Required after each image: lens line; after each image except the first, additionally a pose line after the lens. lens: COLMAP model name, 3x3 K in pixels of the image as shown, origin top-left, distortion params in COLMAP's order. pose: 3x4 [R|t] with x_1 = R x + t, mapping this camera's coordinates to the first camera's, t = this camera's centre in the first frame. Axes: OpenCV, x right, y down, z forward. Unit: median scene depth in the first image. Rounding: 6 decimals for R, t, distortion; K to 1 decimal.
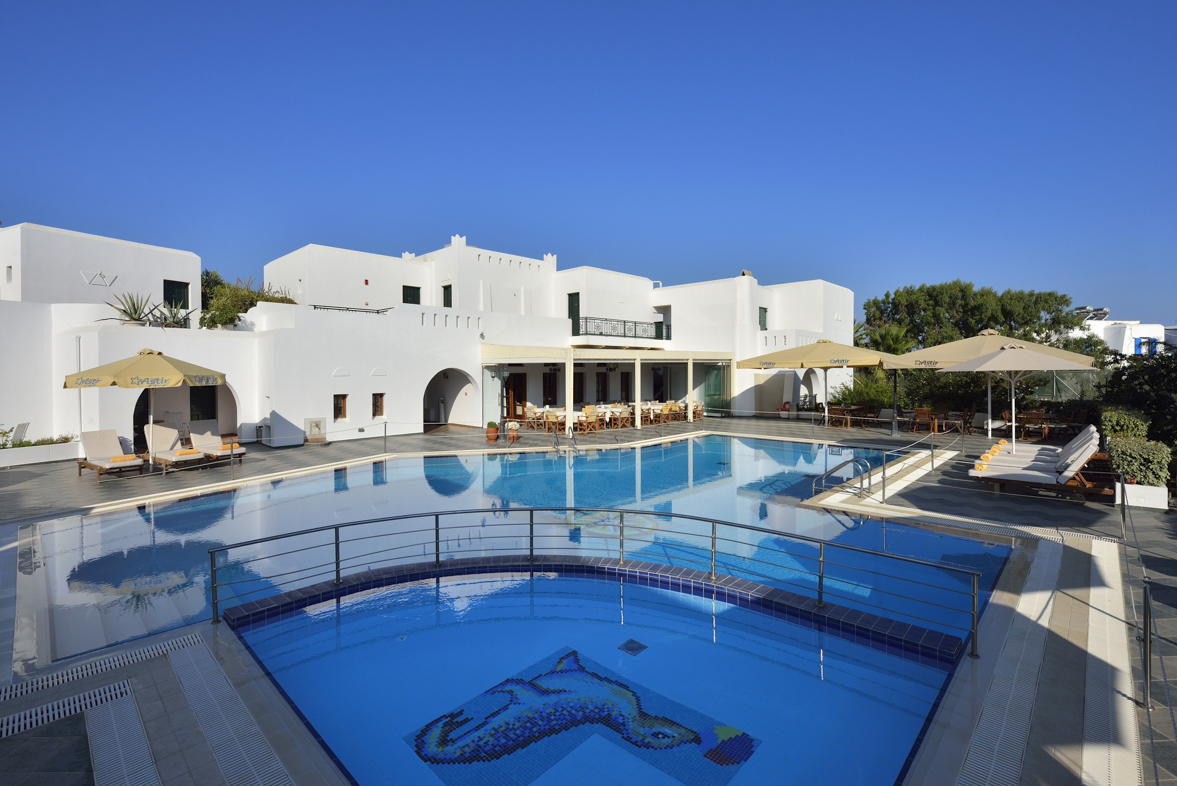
lens RADIAL K [[551.2, 0, 586.2], [0, 551.2, 380.0], [0, 0, 1]] dist [-0.002114, -0.000333]
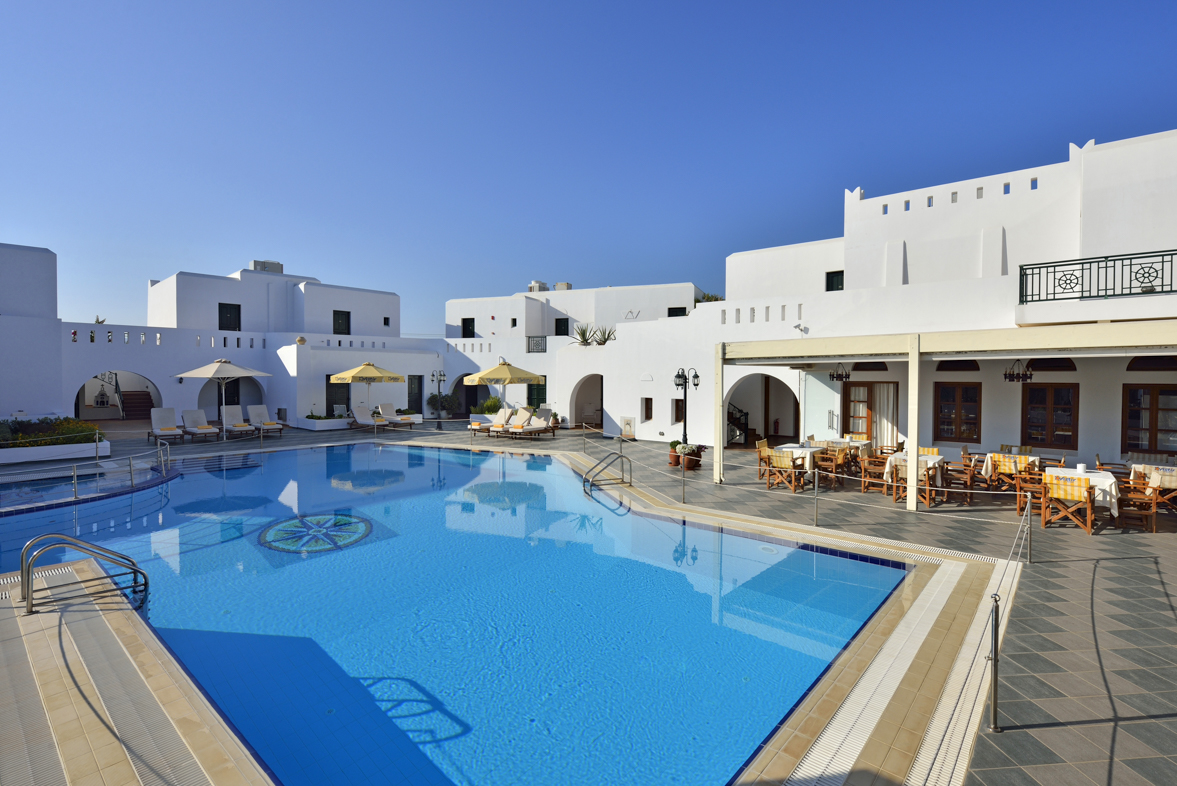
lens RADIAL K [[551.2, 0, 586.2], [0, 551.2, 380.0], [0, 0, 1]] dist [-0.002114, -0.000333]
pose [[0.040759, 0.006256, -0.999149, 0.458643], [-0.020309, 0.999779, 0.005431, -0.009531], [0.998963, 0.020070, 0.040877, 0.599939]]
